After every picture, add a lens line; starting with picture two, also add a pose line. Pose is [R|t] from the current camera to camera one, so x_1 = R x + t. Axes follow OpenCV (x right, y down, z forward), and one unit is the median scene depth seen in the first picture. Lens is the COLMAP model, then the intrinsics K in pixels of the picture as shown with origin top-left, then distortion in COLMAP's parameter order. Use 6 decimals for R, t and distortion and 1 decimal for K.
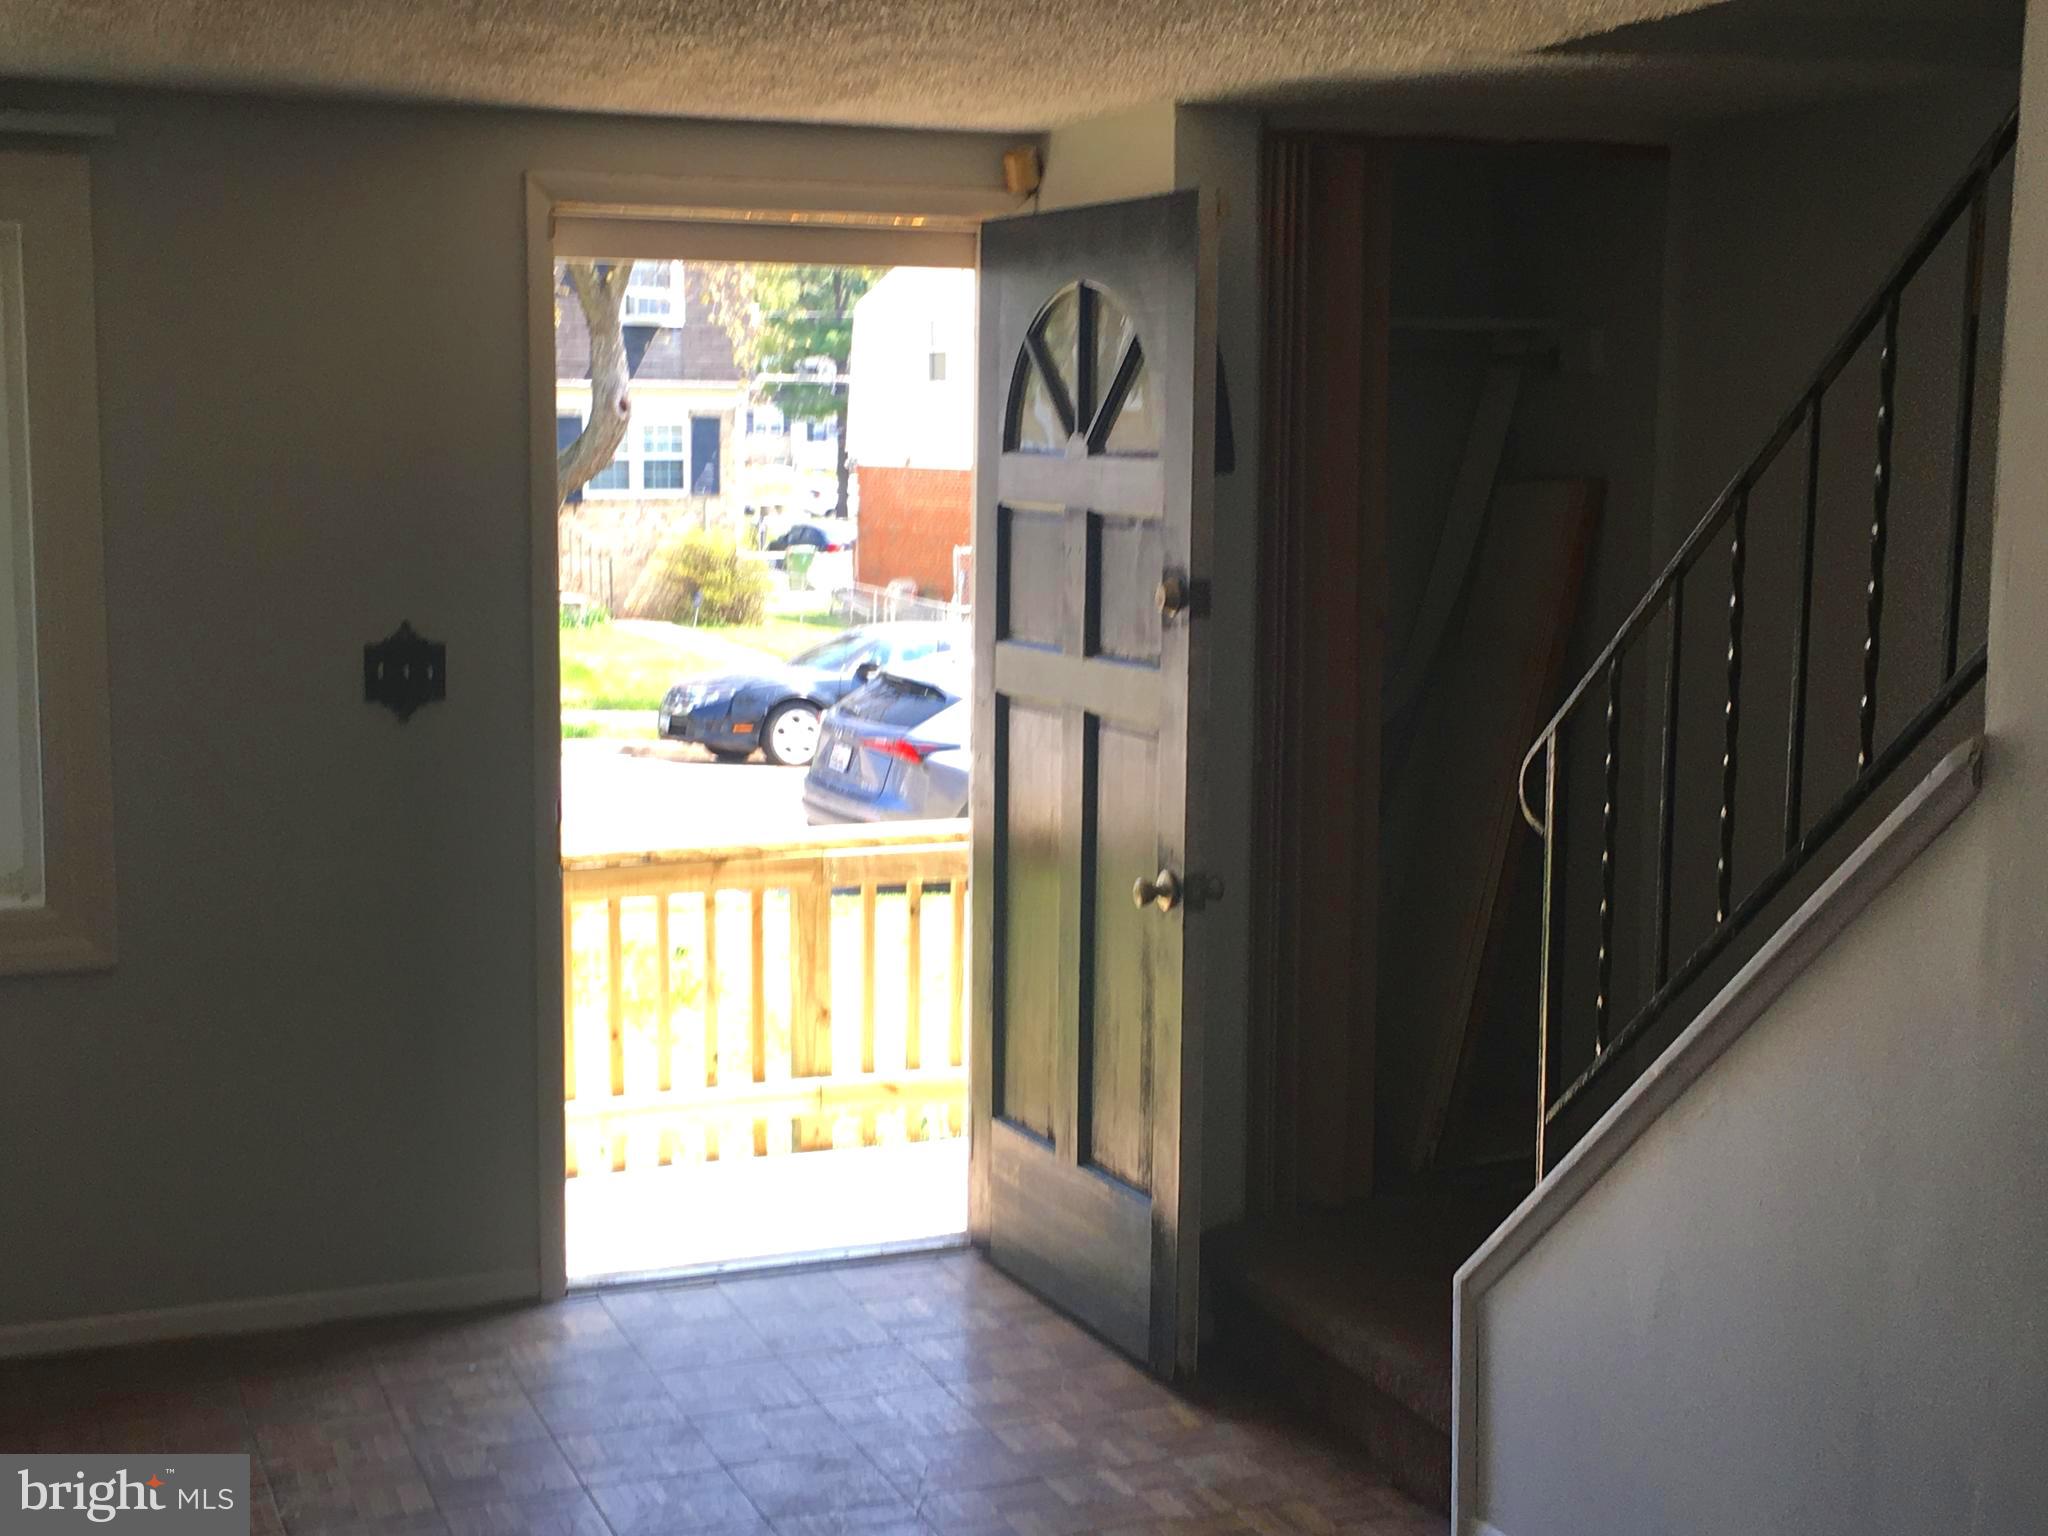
lens RADIAL K [[2707.8, 0, 1026.5], [0, 2707.8, 764.1], [0, 0, 1]] dist [0.053042, 0.000000]
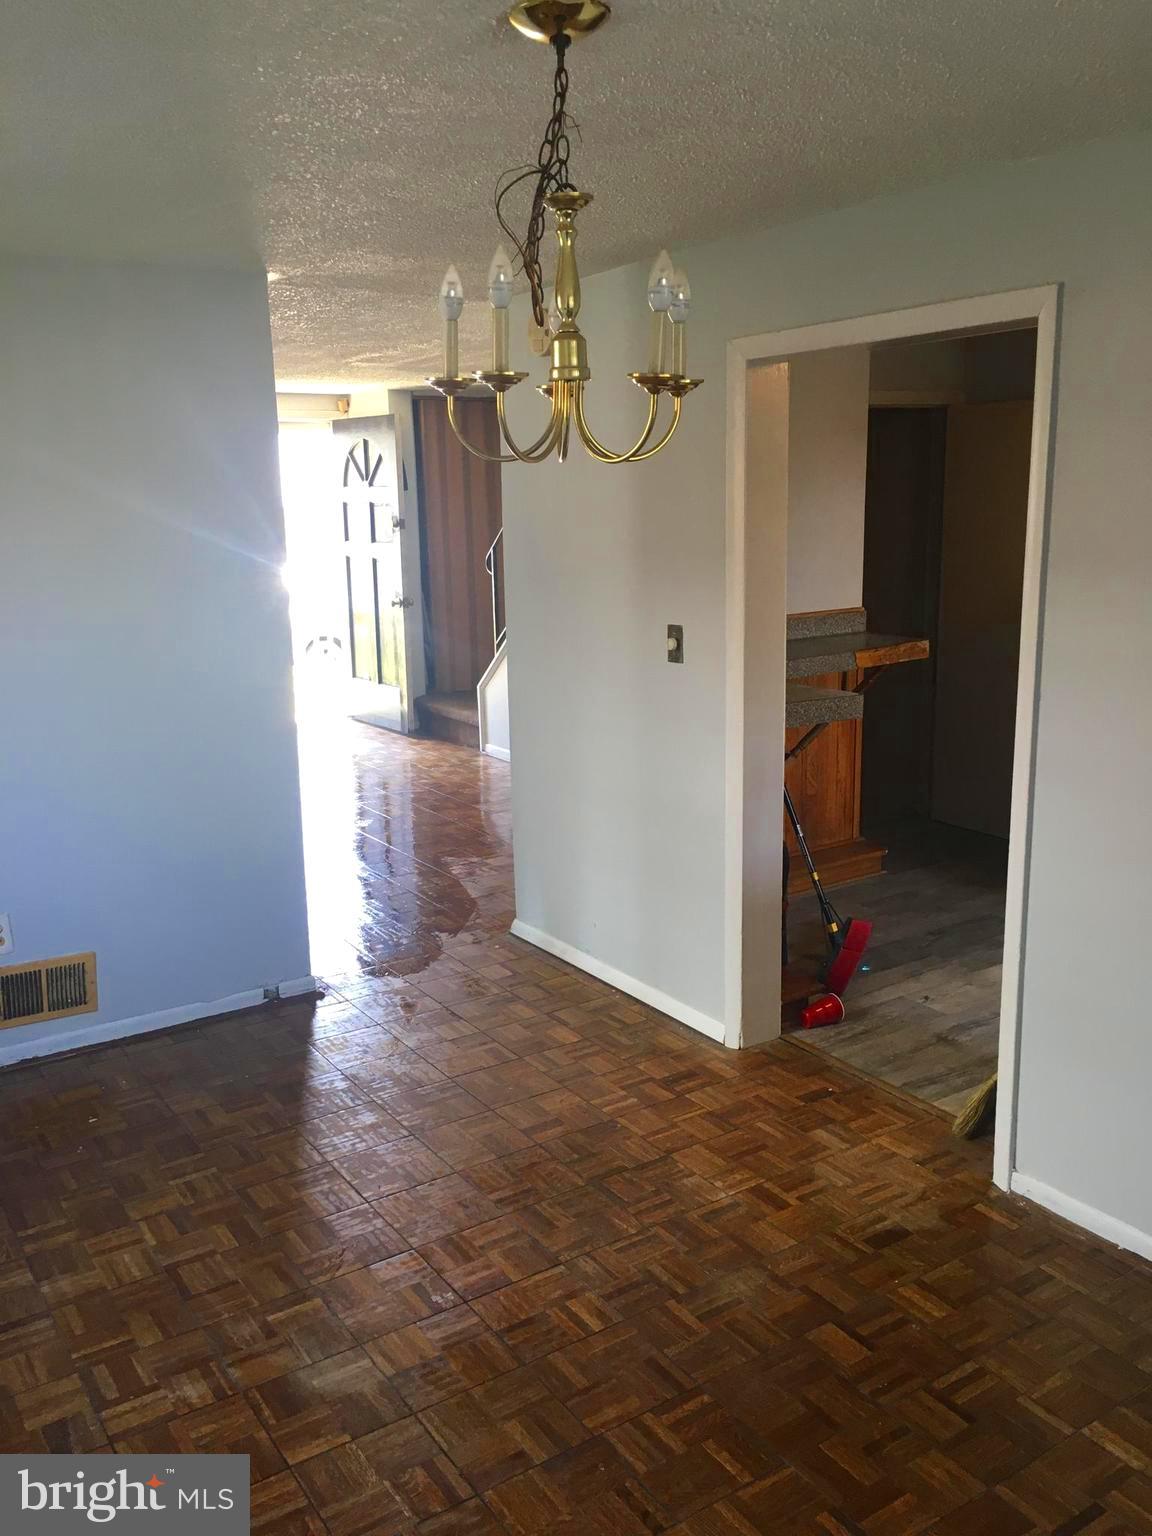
lens RADIAL K [[1320.2, 0, 573.6], [0, 1320.2, 766.2], [0, 0, 1]] dist [0.075523, -0.057179]
pose [[0.977547, -0.067212, 0.199713, -0.091018], [0.051247, 0.995142, 0.084066, 0.127335], [-0.204393, -0.071944, 0.976242, -0.844149]]
